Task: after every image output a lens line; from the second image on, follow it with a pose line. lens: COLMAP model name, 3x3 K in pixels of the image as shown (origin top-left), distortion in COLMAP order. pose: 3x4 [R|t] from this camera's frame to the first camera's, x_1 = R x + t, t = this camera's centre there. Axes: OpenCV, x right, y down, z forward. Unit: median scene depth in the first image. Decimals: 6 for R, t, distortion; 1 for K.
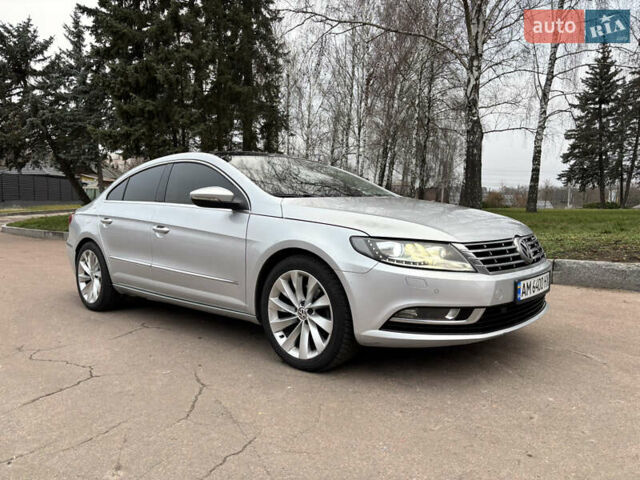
lens RADIAL K [[486.1, 0, 316.8], [0, 486.1, 246.4], [0, 0, 1]] dist [0.057389, -0.043890]
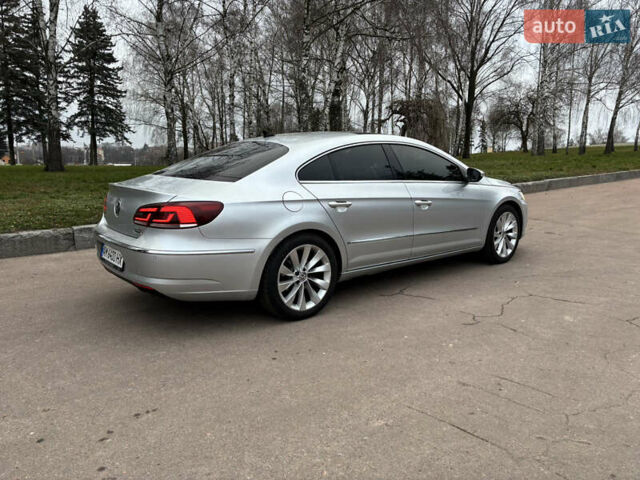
lens RADIAL K [[486.1, 0, 324.3], [0, 486.1, 241.5], [0, 0, 1]] dist [0.057389, -0.043890]
pose [[0.167724, -0.166257, 0.971714, -1.556537], [0.083444, 0.984534, 0.154047, -0.149070], [-0.982296, 0.055247, 0.179003, 1.037638]]
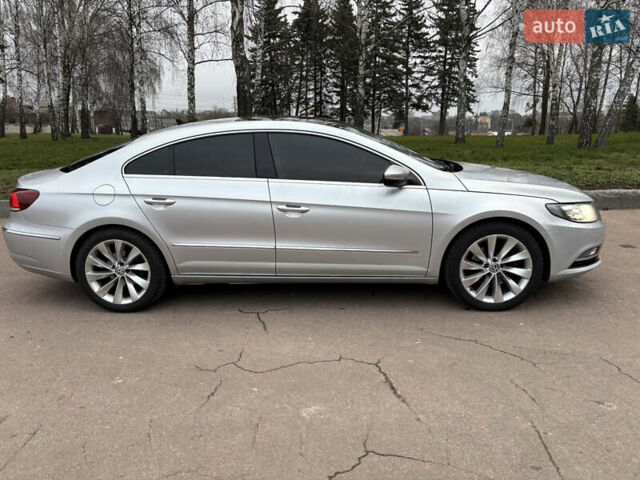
lens RADIAL K [[486.1, 0, 324.7], [0, 486.1, 245.9], [0, 0, 1]] dist [0.057389, -0.043890]
pose [[0.783782, -0.154129, 0.601606, -0.861318], [0.062617, 0.983390, 0.170362, -0.122525], [-0.617871, -0.095856, 0.780415, 0.227563]]
